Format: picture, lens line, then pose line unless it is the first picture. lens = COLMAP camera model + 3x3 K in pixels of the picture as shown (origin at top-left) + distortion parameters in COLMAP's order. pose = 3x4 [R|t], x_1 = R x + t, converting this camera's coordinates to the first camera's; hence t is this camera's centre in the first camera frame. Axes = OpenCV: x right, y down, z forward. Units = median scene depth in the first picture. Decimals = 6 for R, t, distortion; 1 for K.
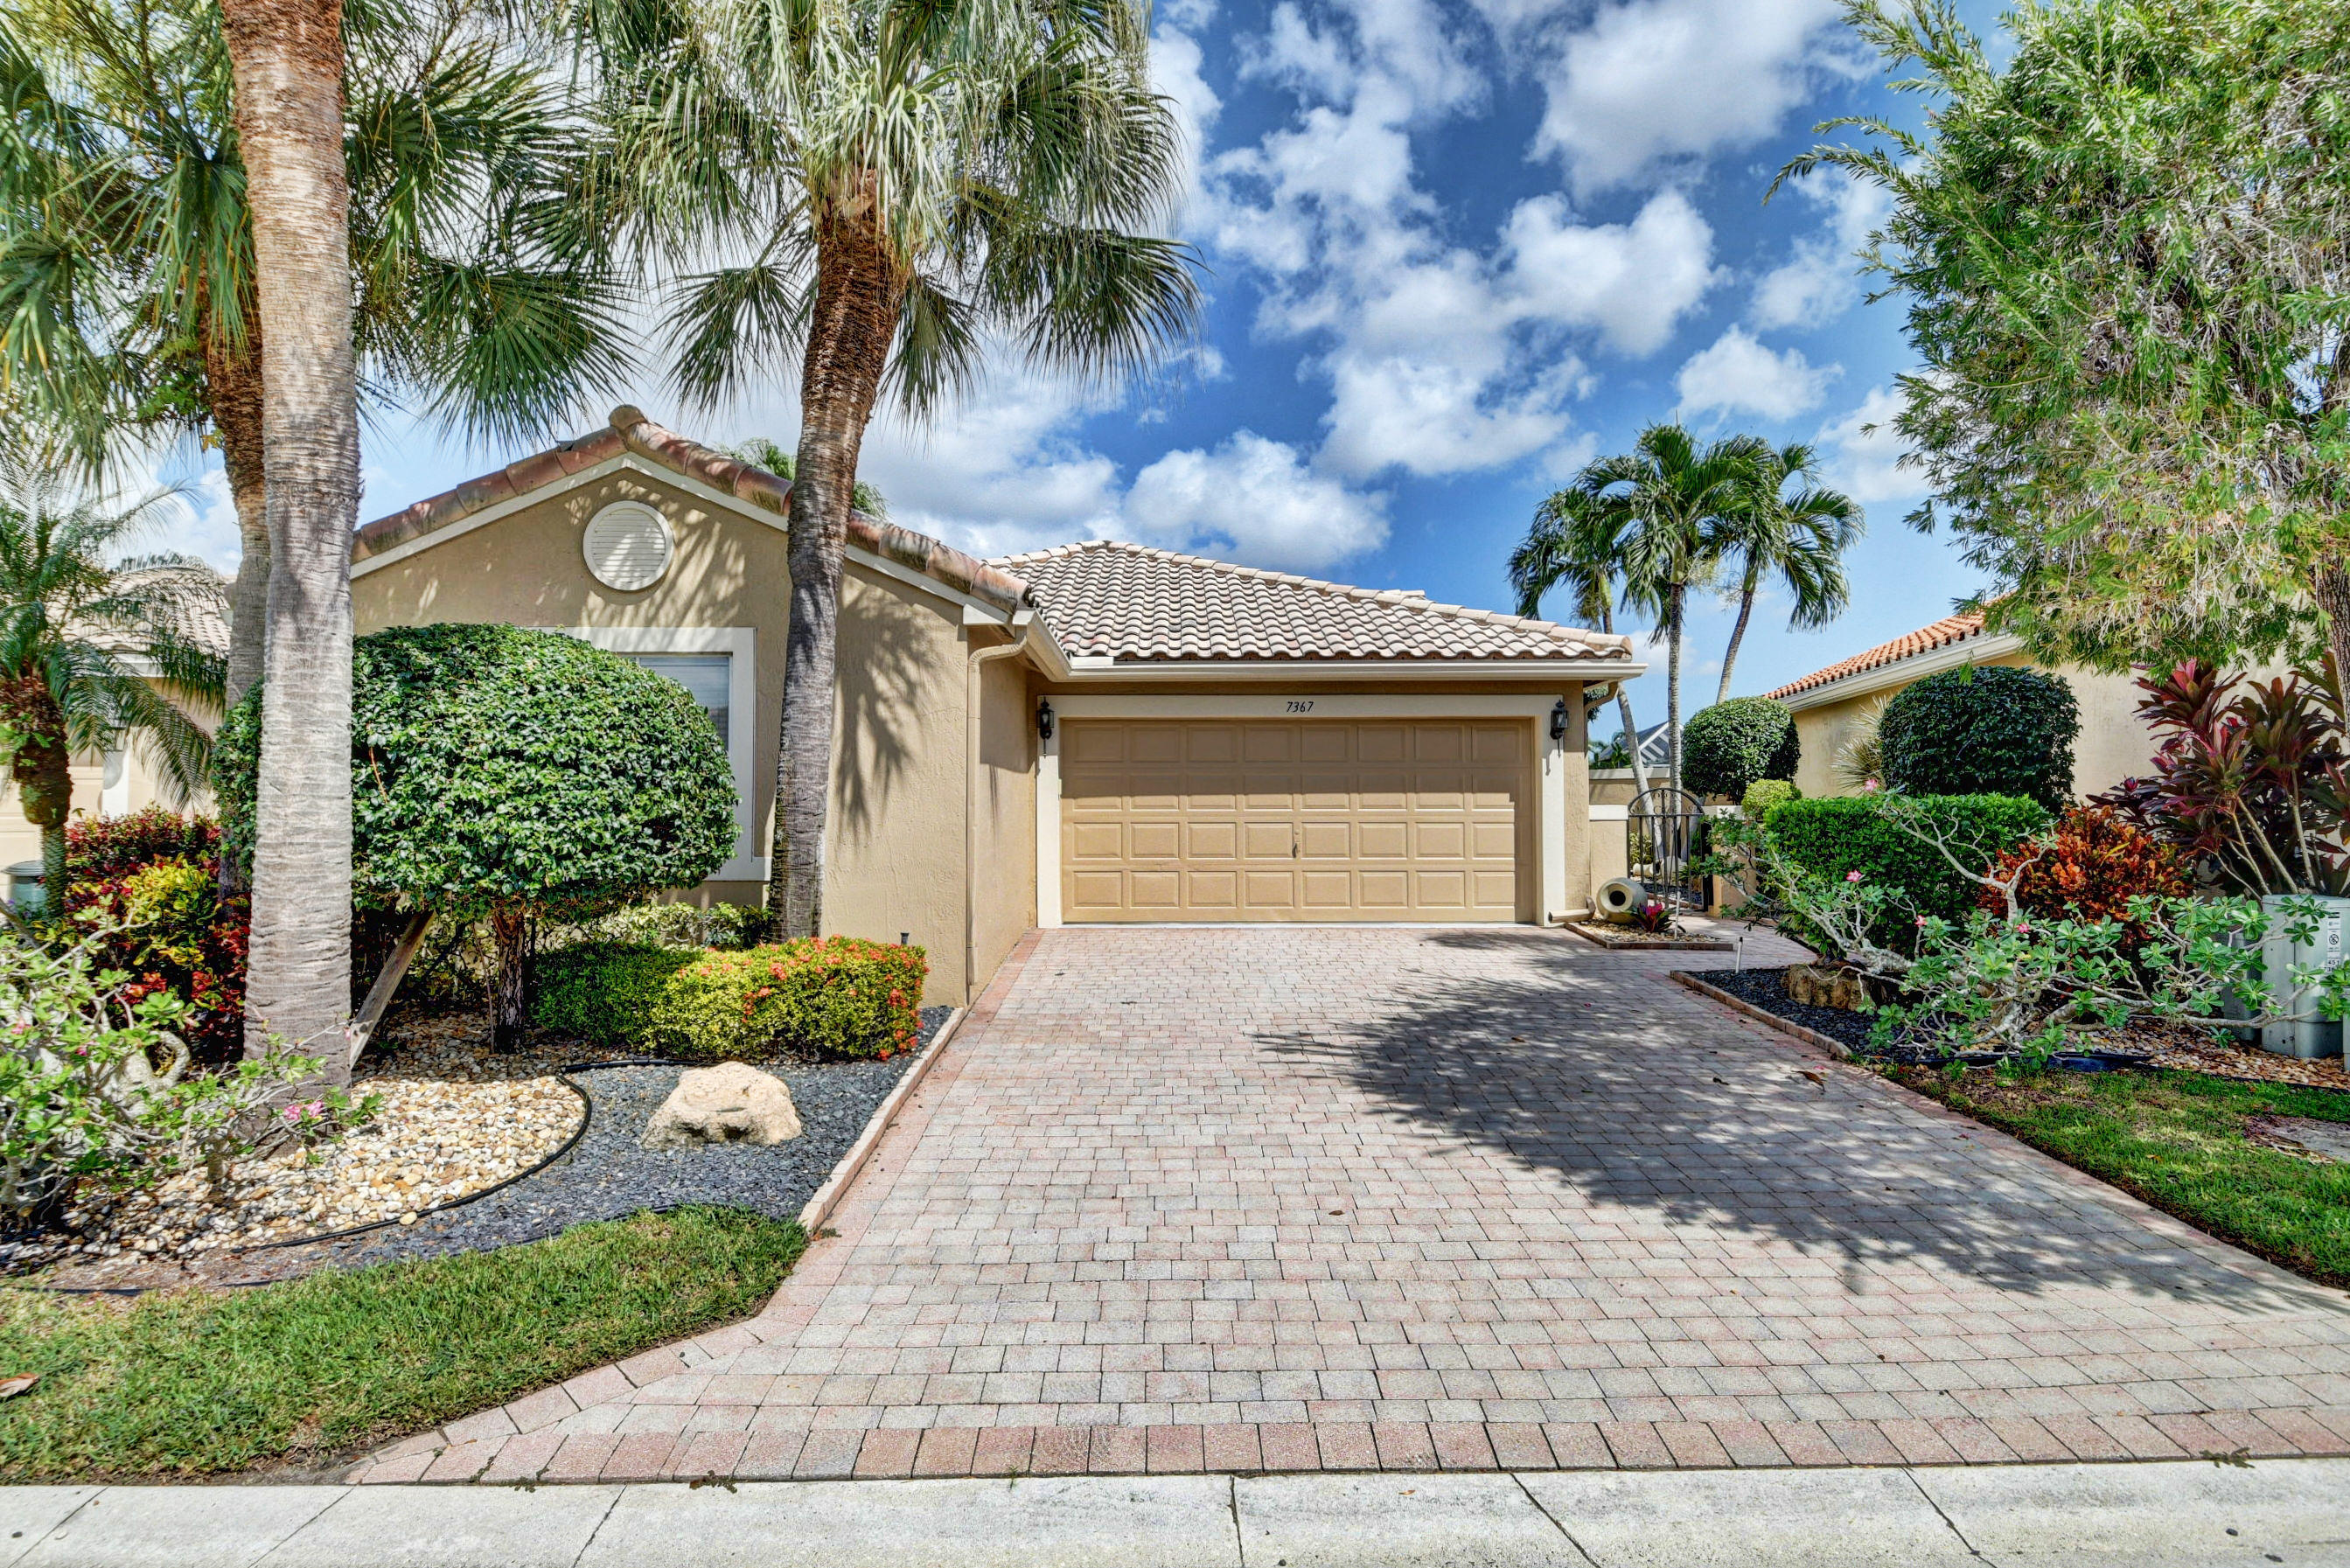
lens RADIAL K [[1185.8, 0, 1175.0], [0, 1185.8, 784.0], [0, 0, 1]] dist [0.030008, -0.041672]
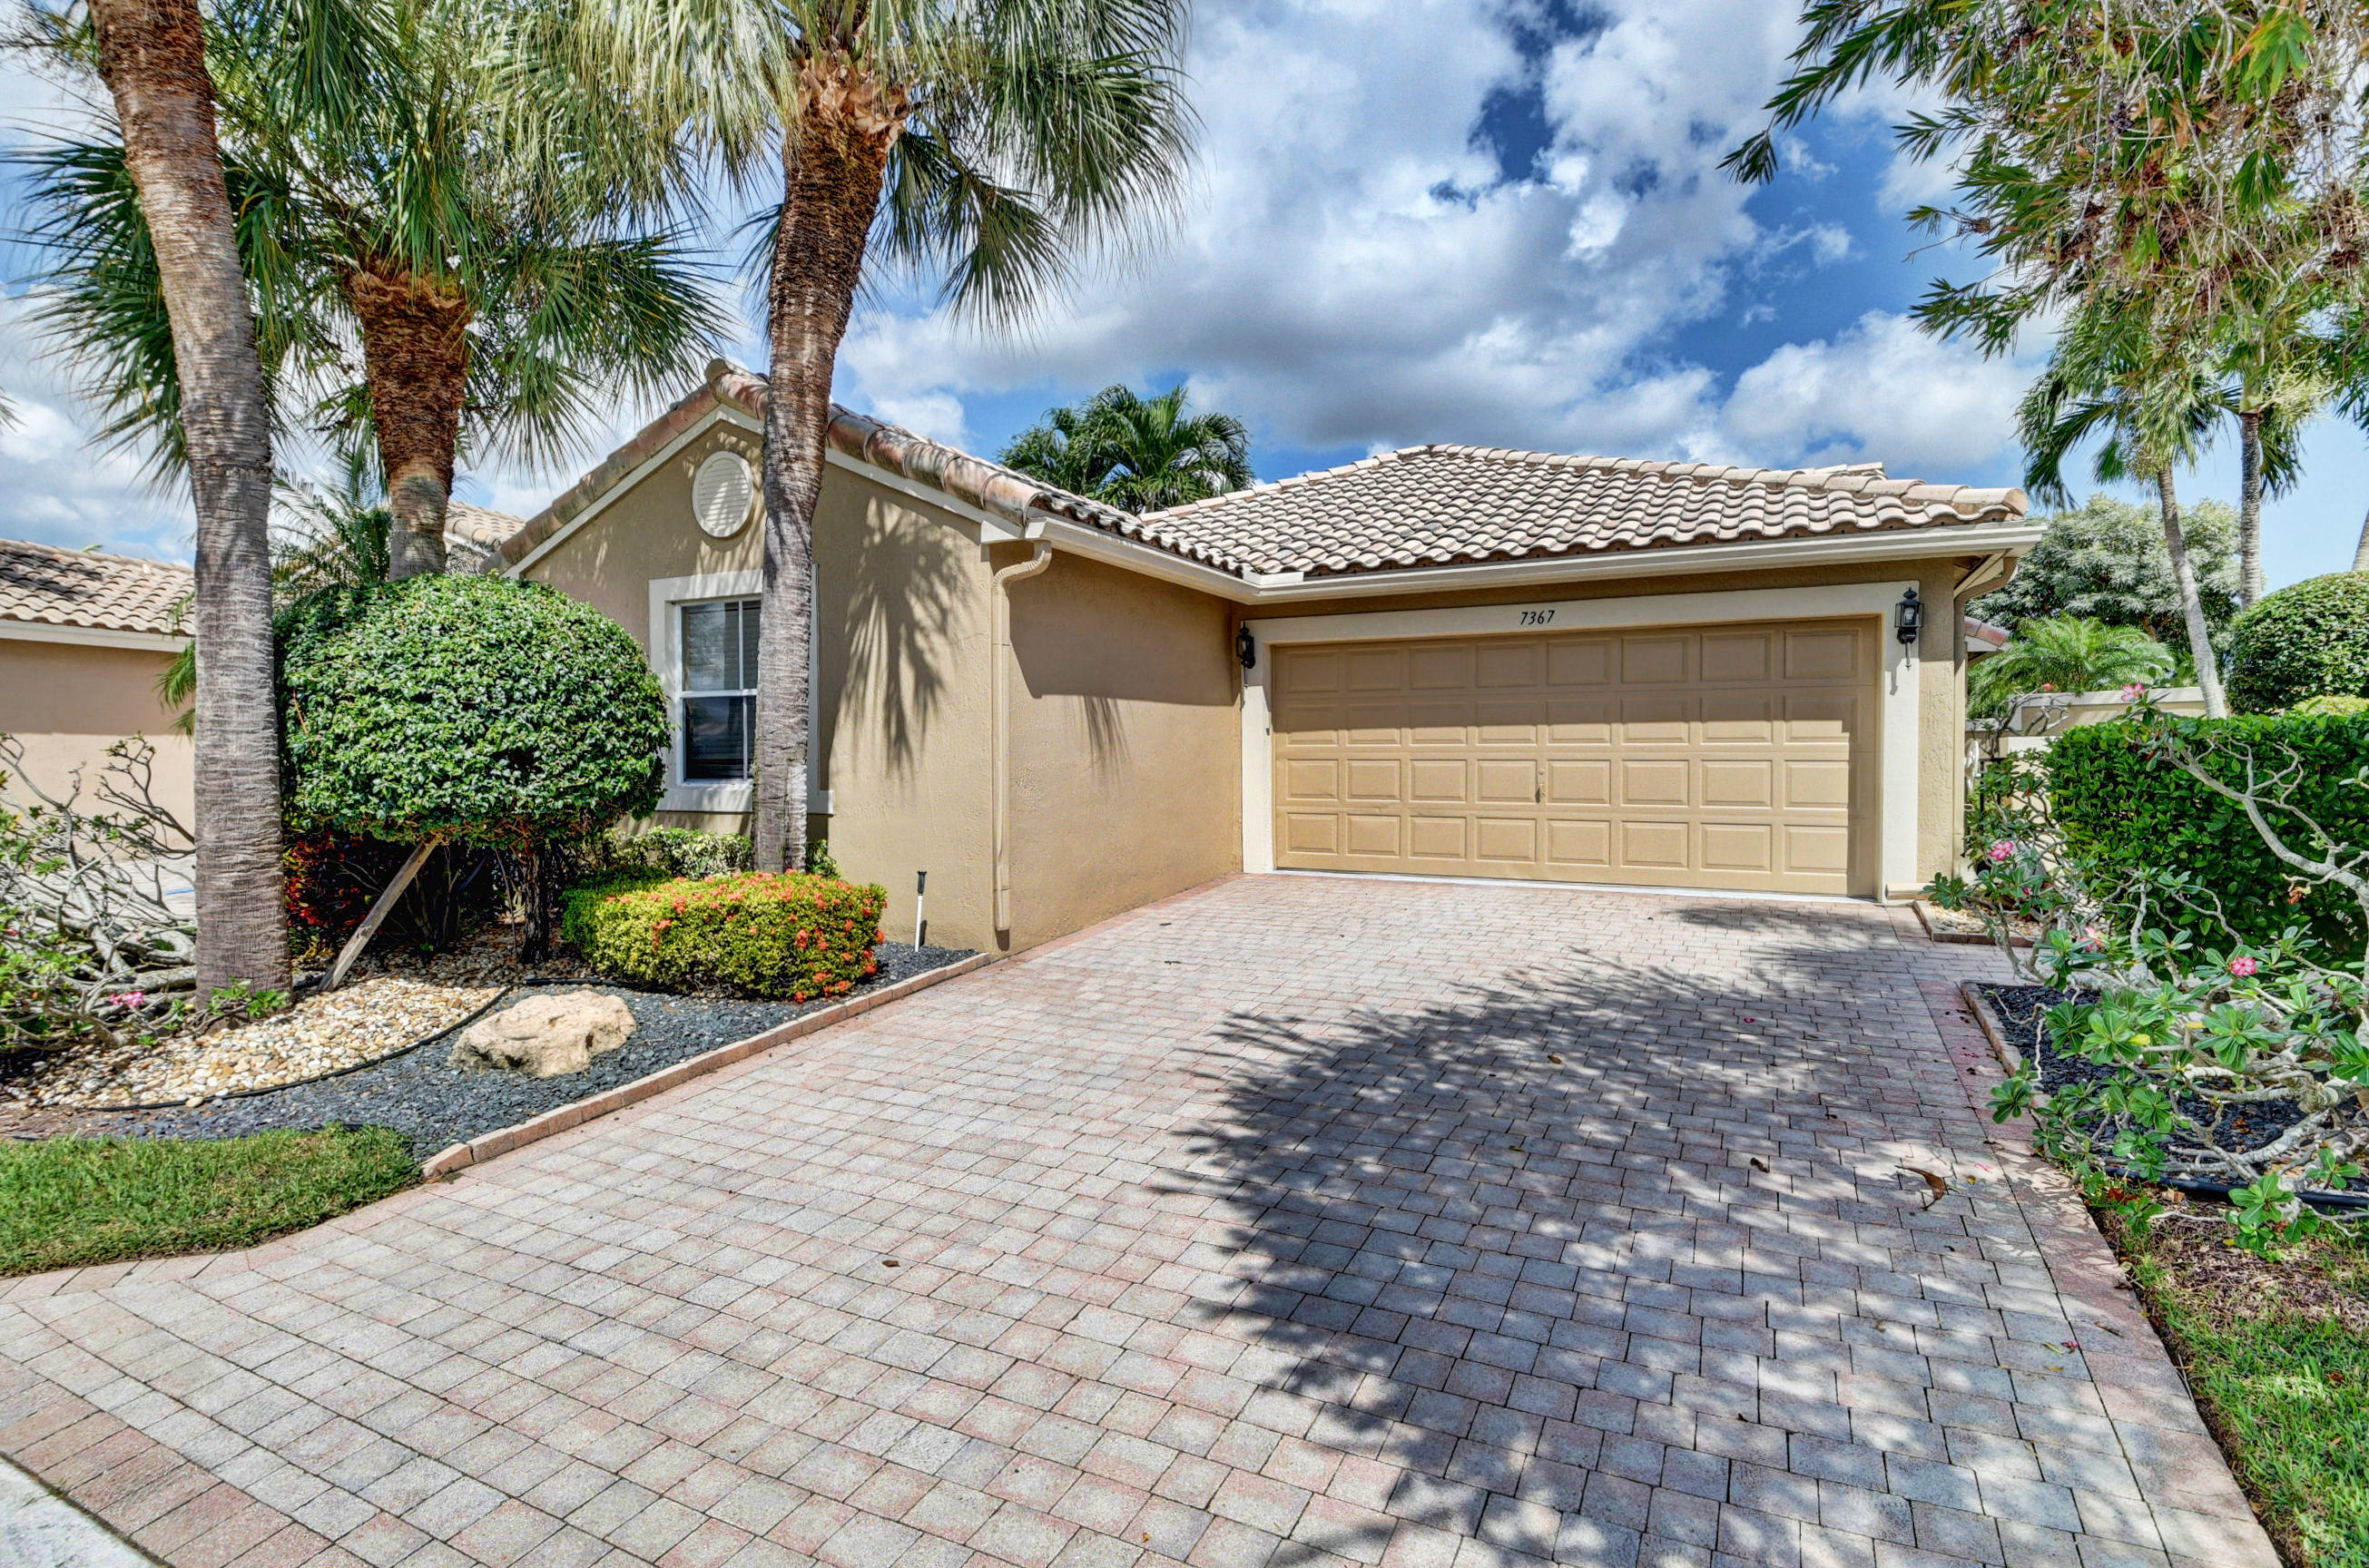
lens RADIAL K [[1156.4, 0, 1228.5], [0, 1156.4, 787.0], [0, 0, 1]] dist [0.010615, -0.022490]
pose [[0.888843, 0.013153, -0.458023, 0.449266], [0.011351, 0.998649, 0.050706, 0.013133], [0.458071, -0.050268, 0.887493, 0.306869]]
